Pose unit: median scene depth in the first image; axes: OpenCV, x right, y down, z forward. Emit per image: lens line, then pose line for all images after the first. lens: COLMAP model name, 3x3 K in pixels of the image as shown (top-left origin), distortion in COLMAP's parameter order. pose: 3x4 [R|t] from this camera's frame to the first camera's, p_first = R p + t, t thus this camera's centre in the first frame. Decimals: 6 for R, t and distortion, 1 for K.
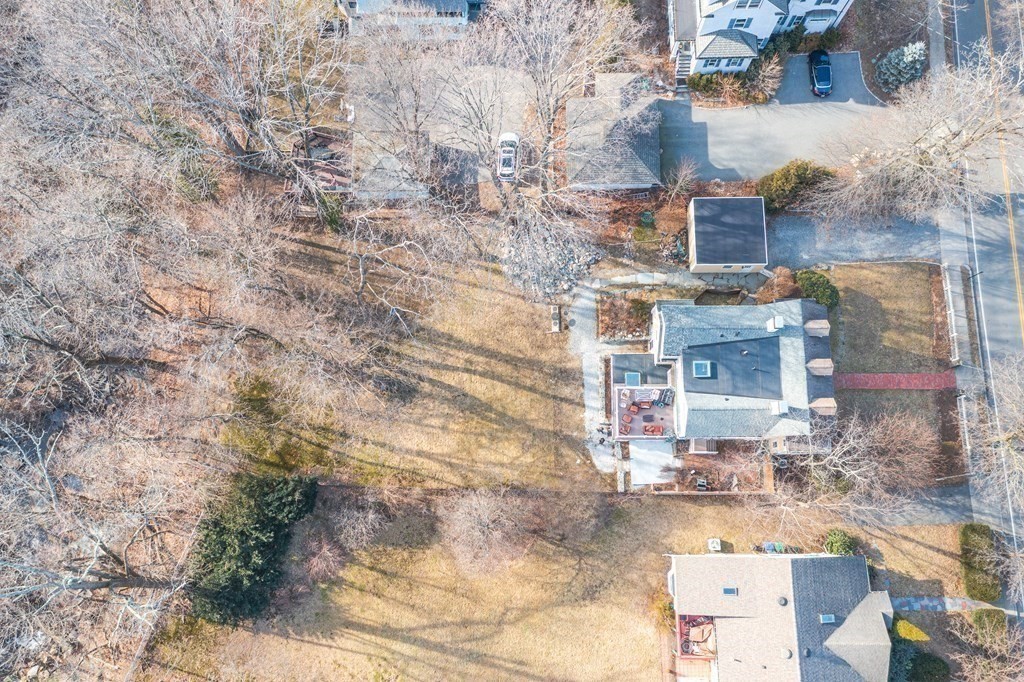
lens RADIAL K [[829.1, 0, 512.0], [0, 829.1, 341.0], [0, 0, 1]] dist [0.004067, 0.002166]
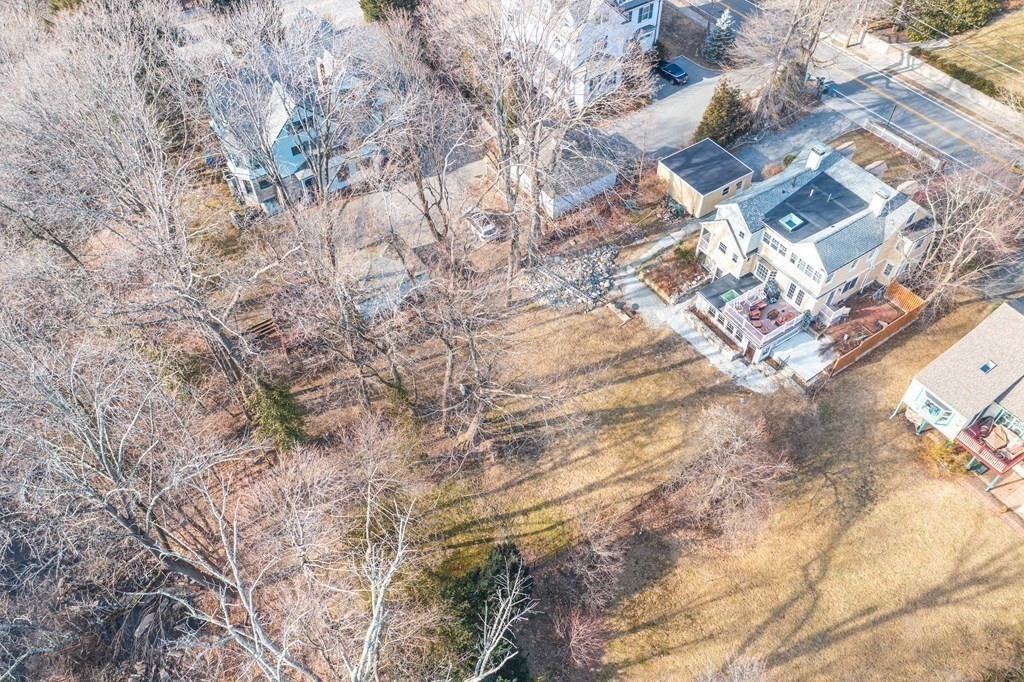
lens RADIAL K [[800.2, 0, 512.0], [0, 800.2, 341.0], [0, 0, 1]] dist [0.004856, 0.014896]
pose [[0.834795, -0.420041, 0.355925, -0.402295], [0.540080, 0.750313, -0.381241, 0.290869], [-0.106918, 0.510486, 0.853213, 0.263471]]
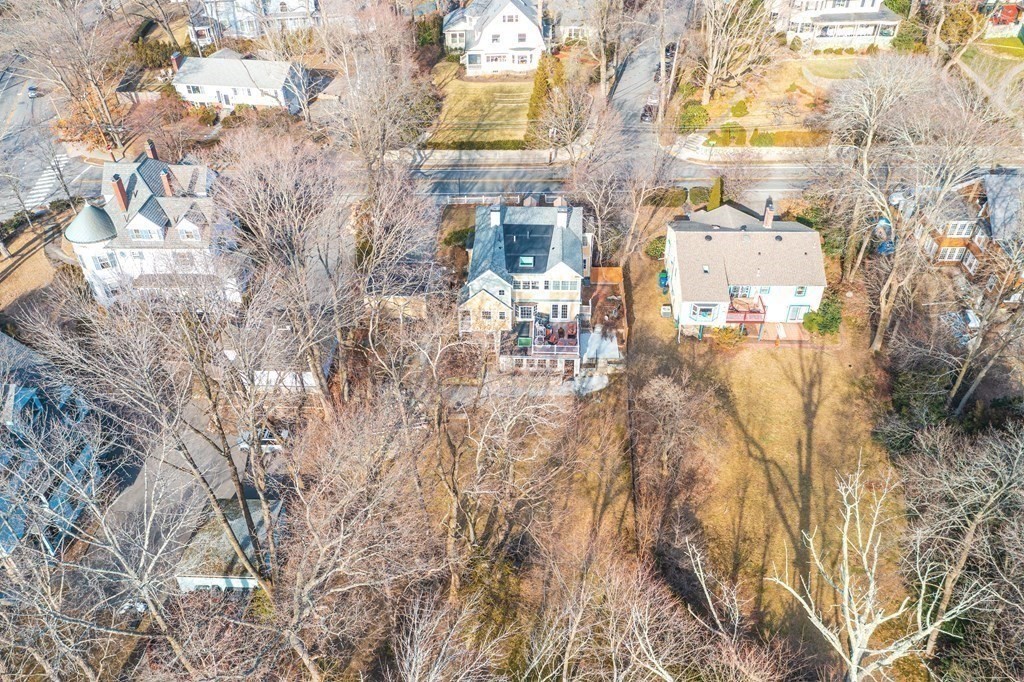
lens RADIAL K [[800.2, 0, 512.0], [0, 800.2, 341.0], [0, 0, 1]] dist [0.004856, 0.014896]
pose [[0.047945, -0.604226, 0.795369, -0.667075], [0.981882, 0.174658, 0.073496, -0.044717], [-0.183325, 0.777435, 0.601653, 0.364601]]
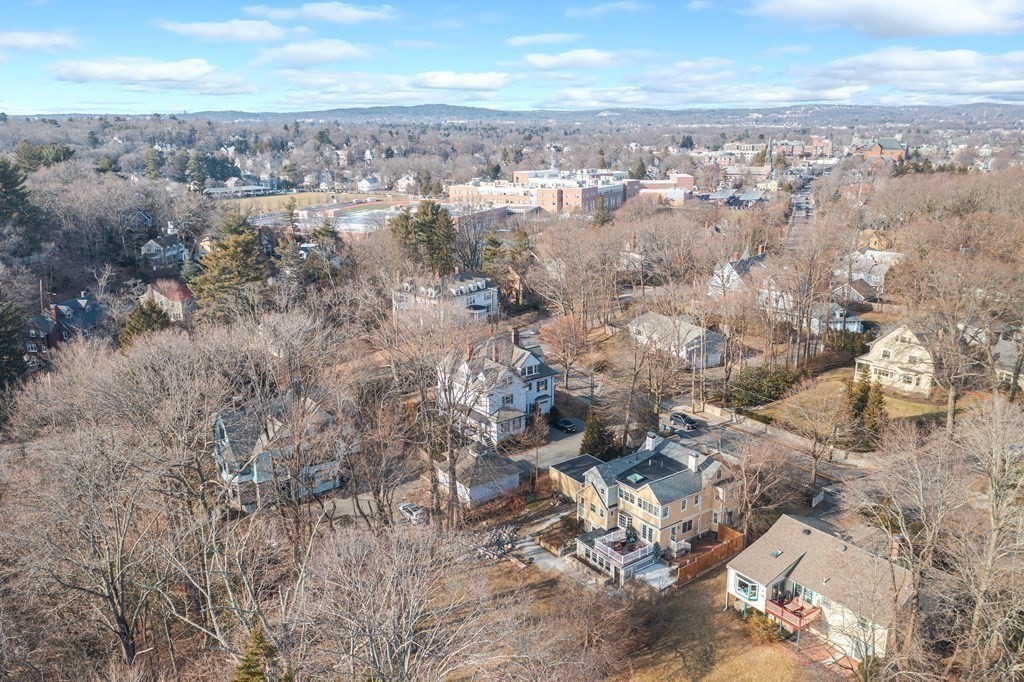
lens RADIAL K [[810.0, 0, 511.2], [0, 810.0, 306.1], [0, 0, 1]] dist [-0.035992, 0.002569]
pose [[0.813424, -0.122217, 0.568686, -0.591162], [0.568646, 0.372820, -0.733244, 0.705143], [-0.122403, 0.919820, 0.372759, 0.240919]]
